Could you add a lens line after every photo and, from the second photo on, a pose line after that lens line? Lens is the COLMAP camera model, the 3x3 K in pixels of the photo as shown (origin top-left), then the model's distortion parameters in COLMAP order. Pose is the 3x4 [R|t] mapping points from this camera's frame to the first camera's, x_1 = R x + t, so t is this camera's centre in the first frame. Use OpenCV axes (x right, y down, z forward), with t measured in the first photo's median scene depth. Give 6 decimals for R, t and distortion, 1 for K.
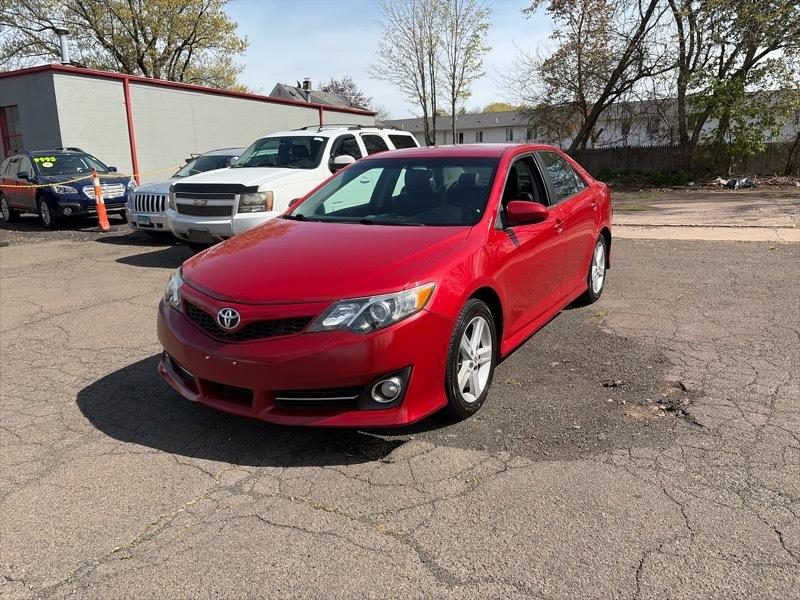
lens RADIAL K [[602.3, 0, 406.8], [0, 602.3, 304.1], [0, 0, 1]] dist [0.035946, -0.031293]
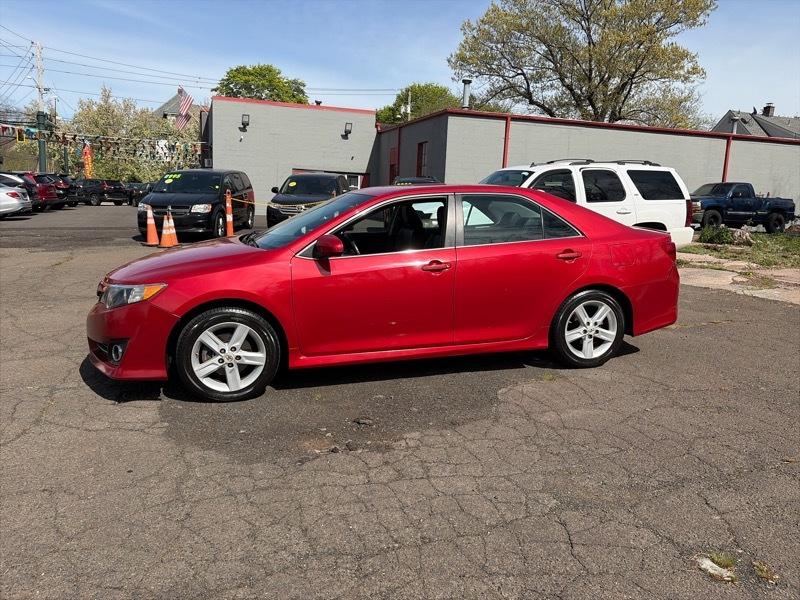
lens RADIAL K [[602.3, 0, 409.1], [0, 602.3, 297.5], [0, 0, 1]] dist [0.035946, -0.031293]
pose [[0.737487, 0.159849, -0.656171, 0.295134], [-0.195602, 0.980499, 0.019016, -0.030581], [0.646415, 0.114325, 0.754372, 0.076194]]
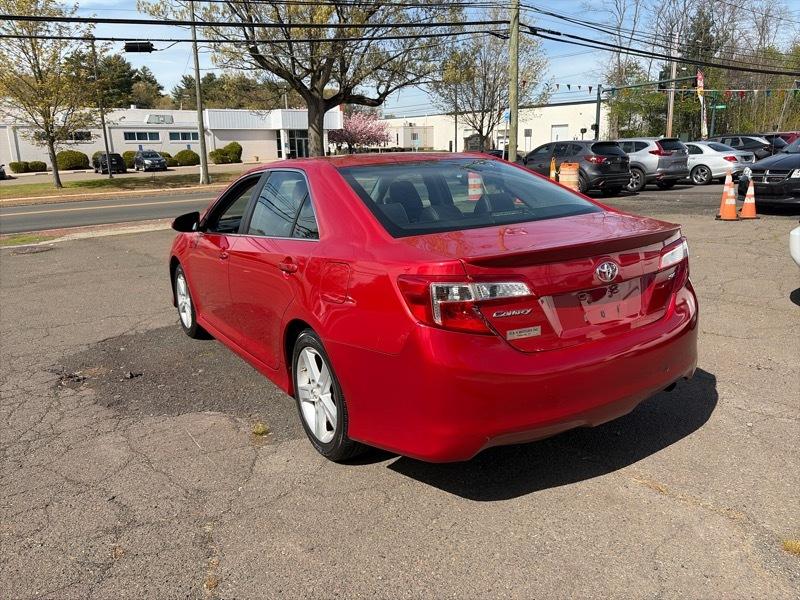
lens RADIAL K [[602.3, 0, 405.1], [0, 602.3, 297.6], [0, 0, 1]] dist [0.035946, -0.031293]
pose [[-0.460766, 0.244609, -0.853148, 0.305839], [-0.157664, 0.923421, 0.349908, -0.144145], [0.873405, 0.295736, -0.386915, 0.538879]]
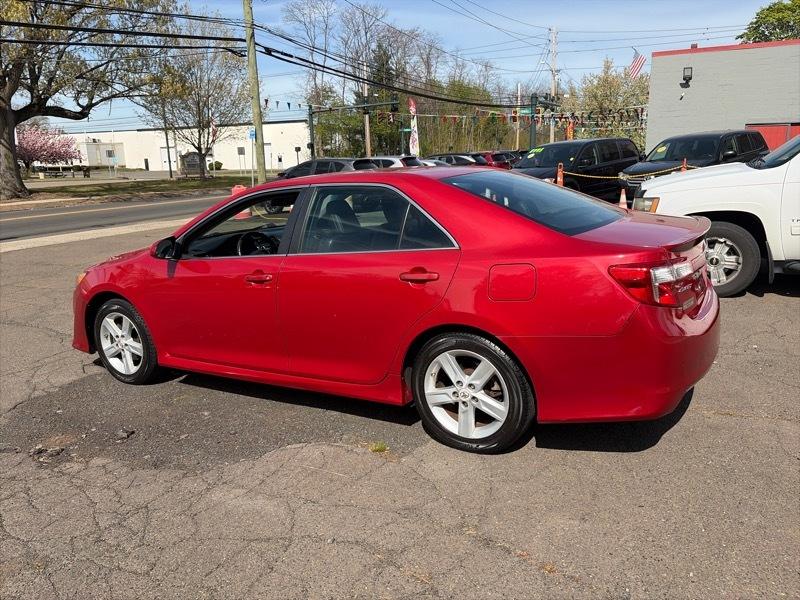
lens RADIAL K [[602.3, 0, 405.2], [0, 602.3, 296.8], [0, 0, 1]] dist [0.035946, -0.031293]
pose [[0.004551, 0.244752, -0.969575, 0.357344], [-0.186722, 0.952740, 0.239626, -0.115023], [0.982402, 0.179951, 0.050037, 0.390677]]
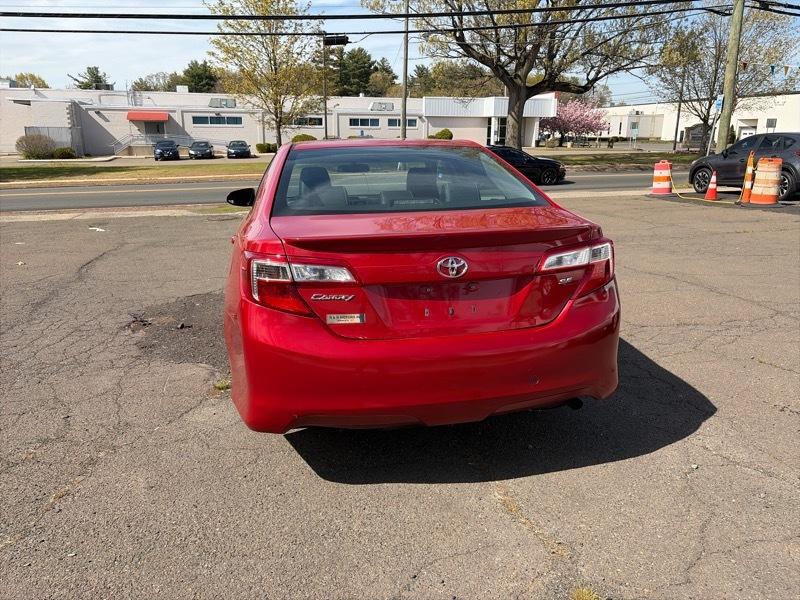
lens RADIAL K [[602.3, 0, 405.6], [0, 602.3, 294.2], [0, 0, 1]] dist [0.035946, -0.031293]
pose [[-0.739033, 0.189699, -0.646409, 0.241231], [-0.127355, 0.902891, 0.410571, -0.159621], [0.661522, 0.385748, -0.643107, 0.626382]]
